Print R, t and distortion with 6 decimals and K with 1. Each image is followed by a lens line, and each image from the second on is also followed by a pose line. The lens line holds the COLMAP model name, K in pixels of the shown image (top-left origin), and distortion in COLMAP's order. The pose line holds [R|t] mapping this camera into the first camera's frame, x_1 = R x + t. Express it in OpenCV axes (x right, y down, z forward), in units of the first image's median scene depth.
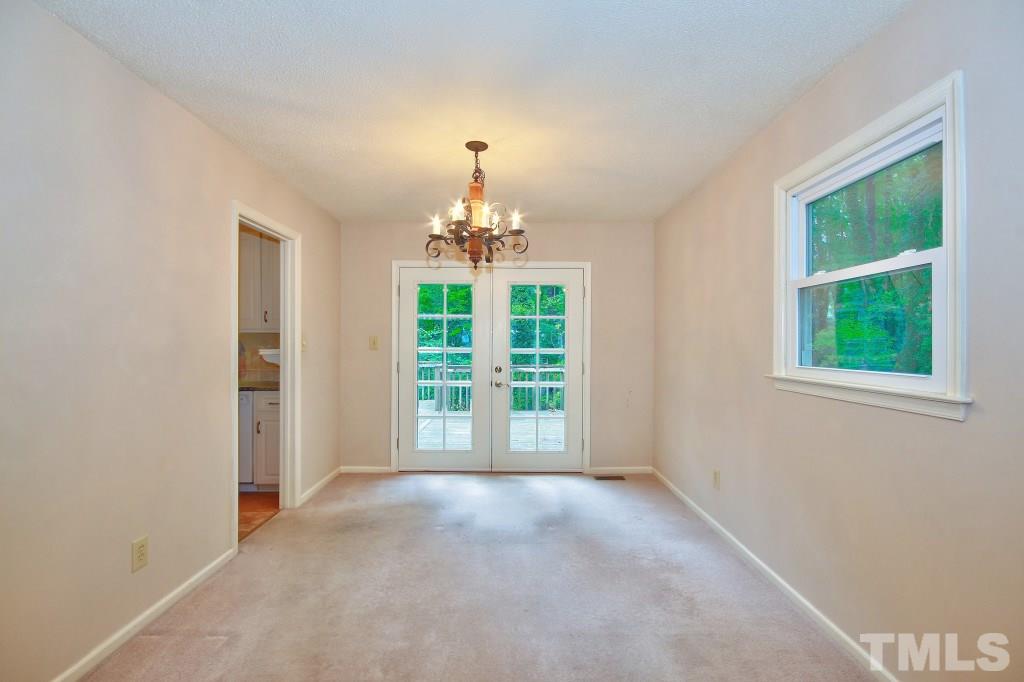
lens RADIAL K [[476.5, 0, 512.0], [0, 476.5, 341.0], [0, 0, 1]] dist [-0.002398, -0.000119]
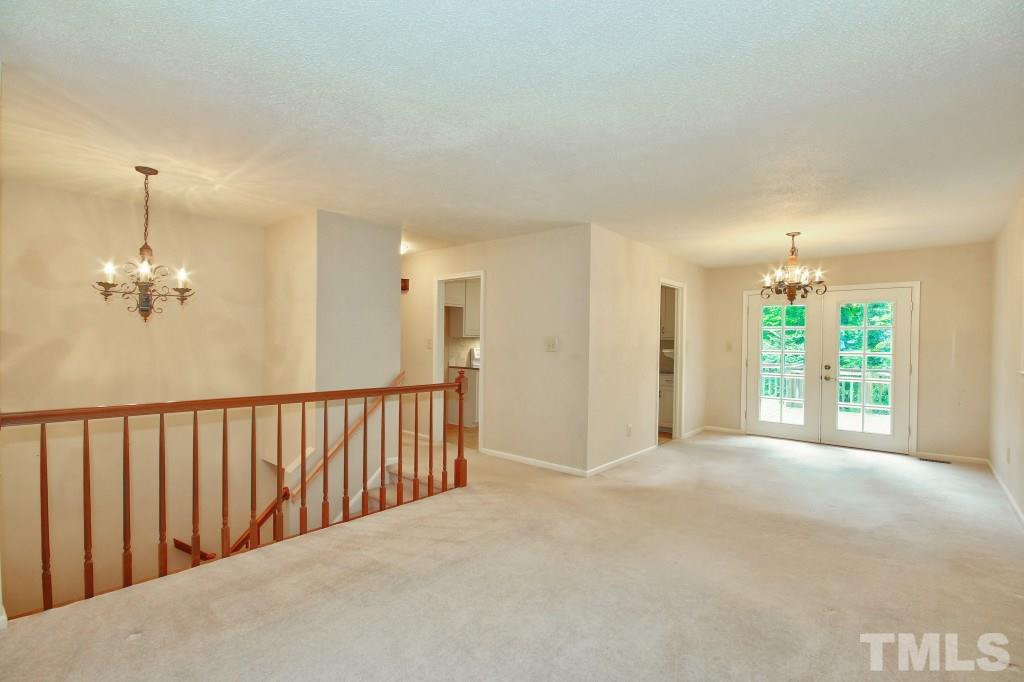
lens RADIAL K [[476.5, 0, 512.0], [0, 476.5, 341.0], [0, 0, 1]] dist [-0.002398, -0.000119]
pose [[0.758737, 0.004316, -0.651383, 0.222154], [-0.008453, 0.999959, -0.003221, -0.003197], [0.651342, 0.007950, 0.758742, -0.775761]]
